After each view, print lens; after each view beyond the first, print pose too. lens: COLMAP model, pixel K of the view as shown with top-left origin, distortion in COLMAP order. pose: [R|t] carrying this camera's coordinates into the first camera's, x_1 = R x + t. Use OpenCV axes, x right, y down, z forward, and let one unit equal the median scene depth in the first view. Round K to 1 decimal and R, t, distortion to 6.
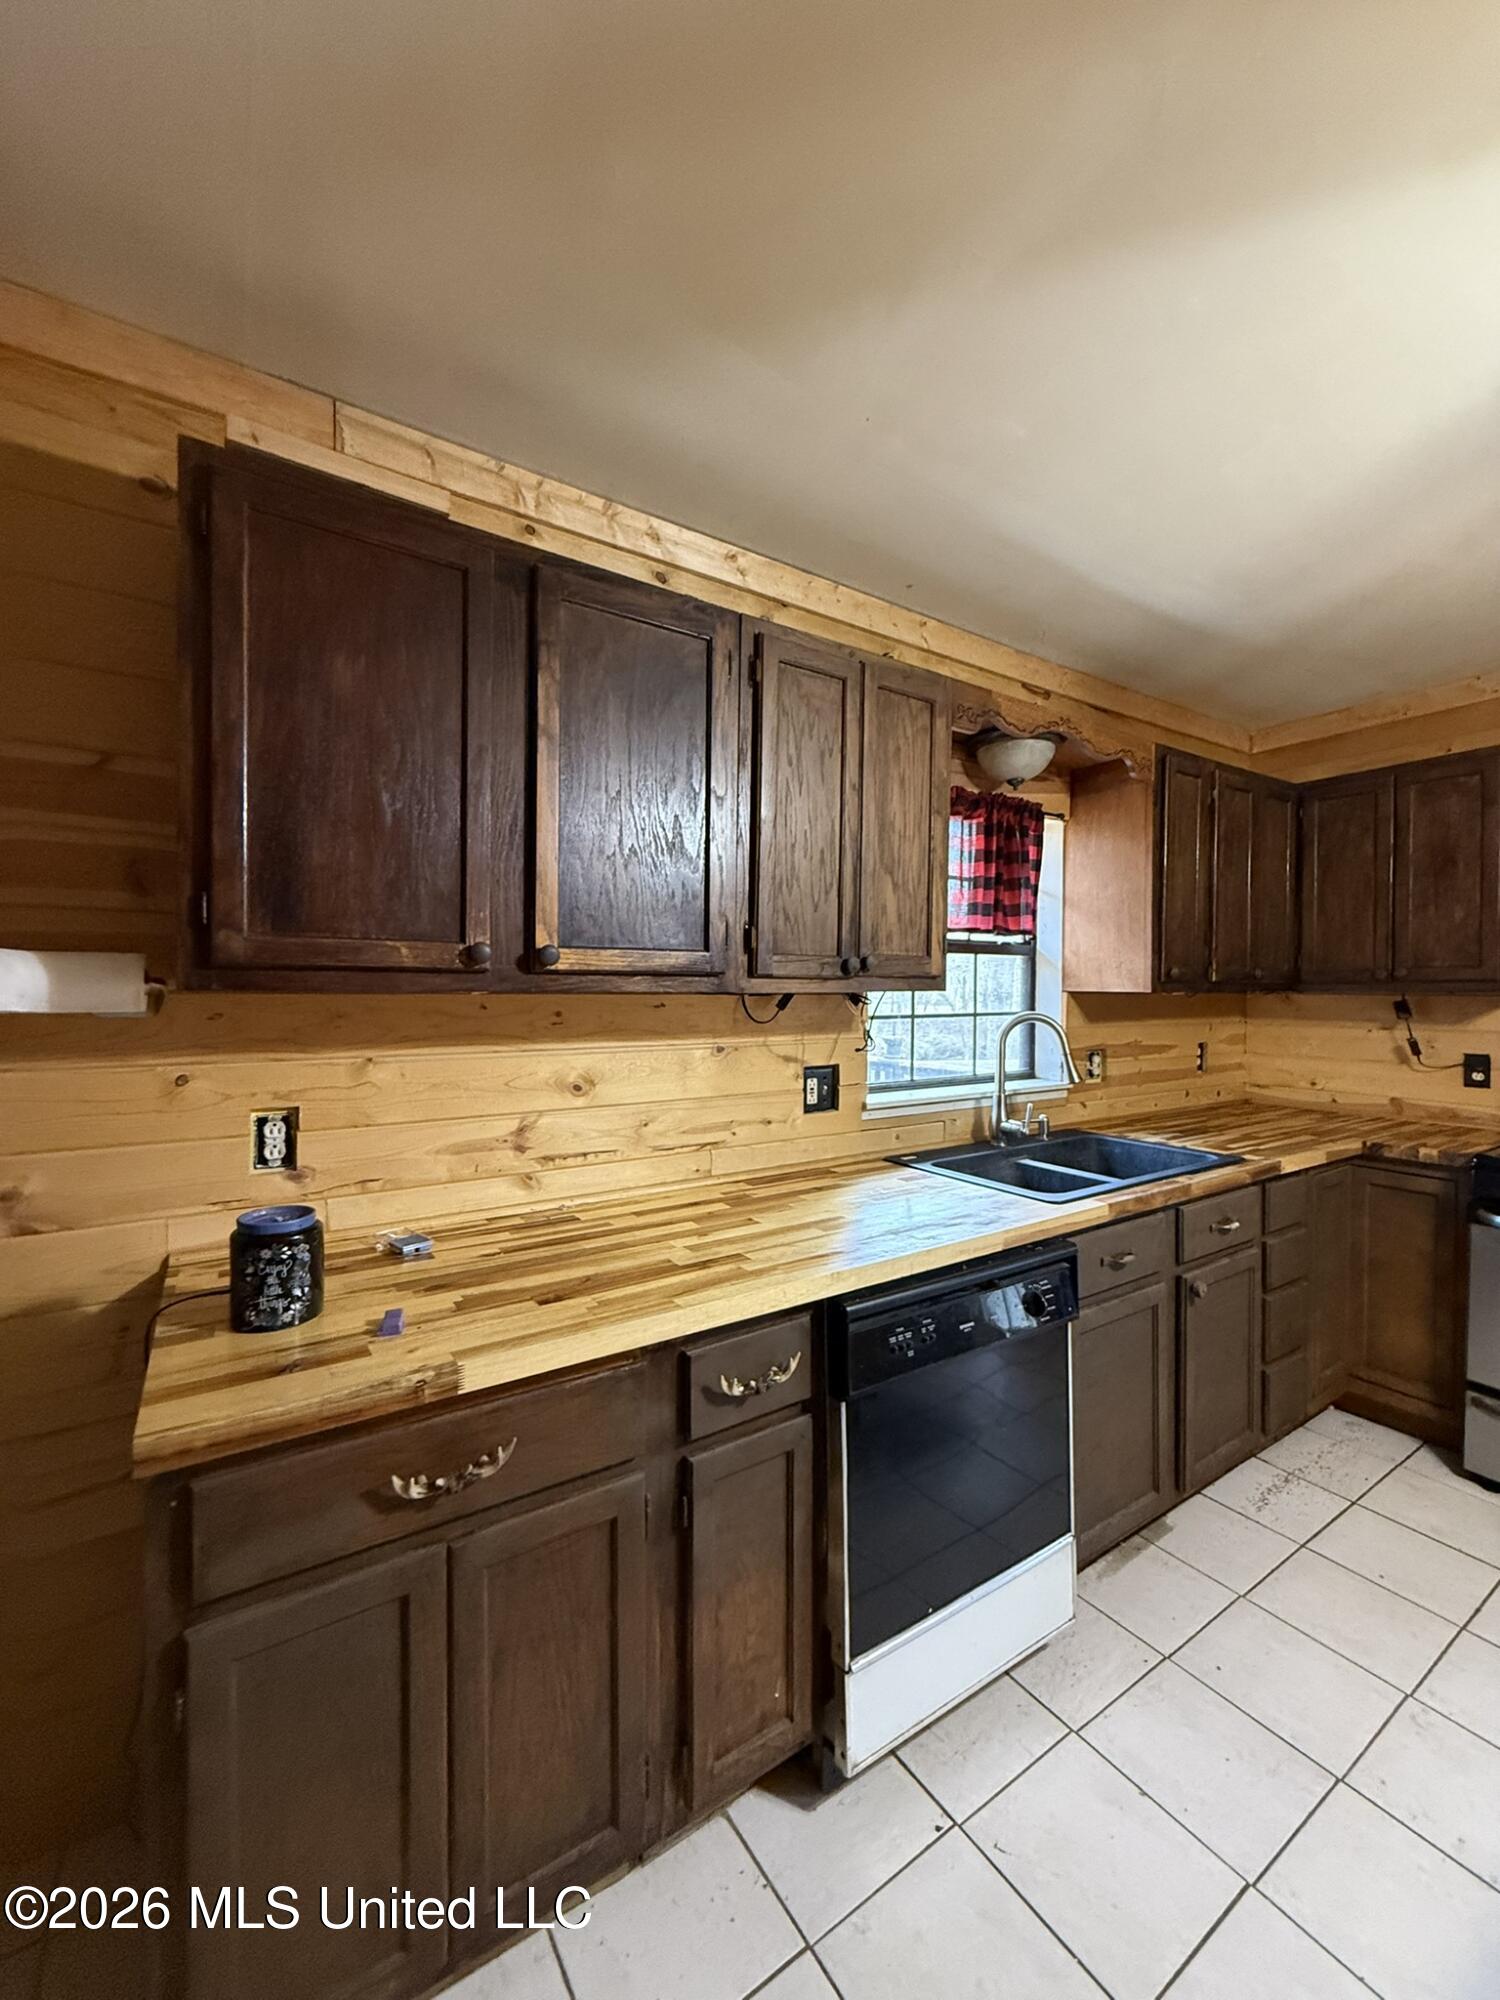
lens RADIAL K [[796.2, 0, 746.7], [0, 796.2, 995.2], [0, 0, 1]] dist [-0.001060, 0.000074]
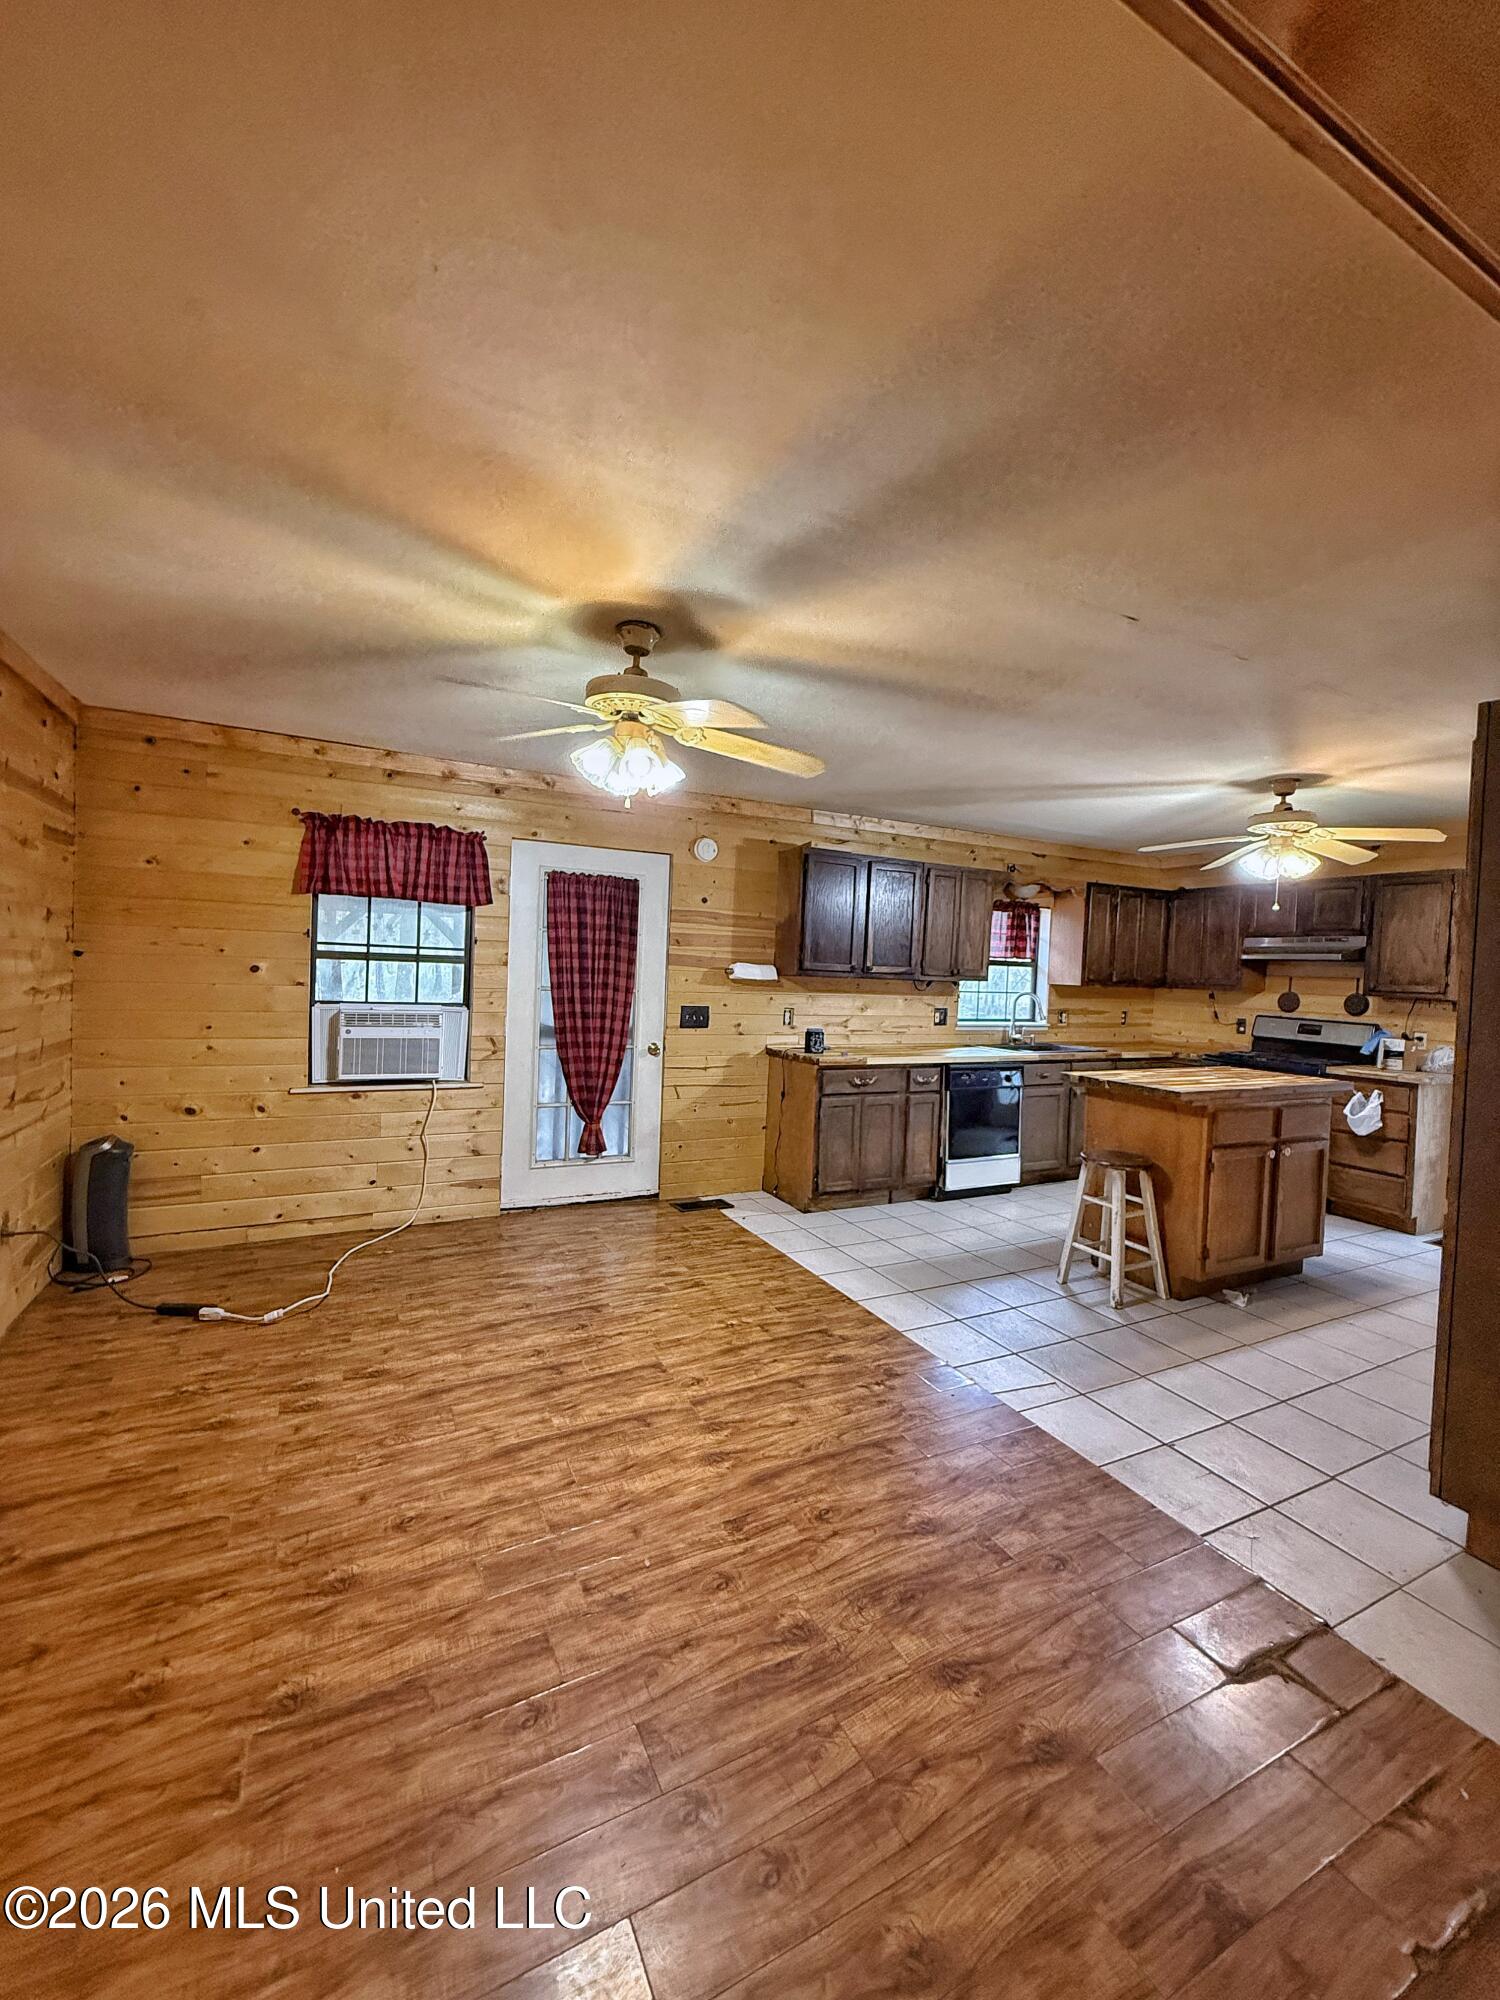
lens RADIAL K [[796.2, 0, 753.6], [0, 796.2, 997.0], [0, 0, 1]] dist [-0.001060, 0.000074]
pose [[0.994114, 0.035730, -0.102273, -0.291107], [-0.033370, 0.999138, 0.024693, 0.007180], [0.103067, -0.021135, 0.994450, -1.939003]]
